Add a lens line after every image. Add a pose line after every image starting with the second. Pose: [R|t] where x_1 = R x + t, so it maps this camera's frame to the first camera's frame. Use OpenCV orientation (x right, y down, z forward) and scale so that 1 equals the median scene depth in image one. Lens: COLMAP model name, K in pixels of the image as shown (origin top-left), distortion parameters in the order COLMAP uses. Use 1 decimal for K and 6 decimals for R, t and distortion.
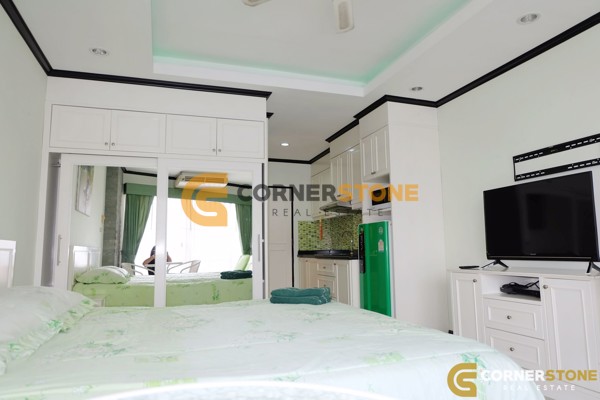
lens RADIAL K [[417.2, 0, 302.1], [0, 417.2, 198.2], [0, 0, 1]] dist [-0.039619, 0.044795]
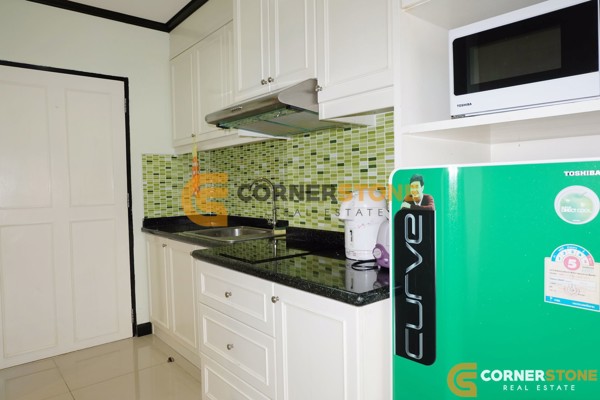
lens RADIAL K [[417.2, 0, 299.5], [0, 417.2, 200.6], [0, 0, 1]] dist [-0.039619, 0.044795]
pose [[0.939465, -0.013794, 0.342367, -0.004196], [-0.039988, 0.987948, 0.149532, 0.030953], [-0.340304, -0.154170, 0.927591, 0.522924]]
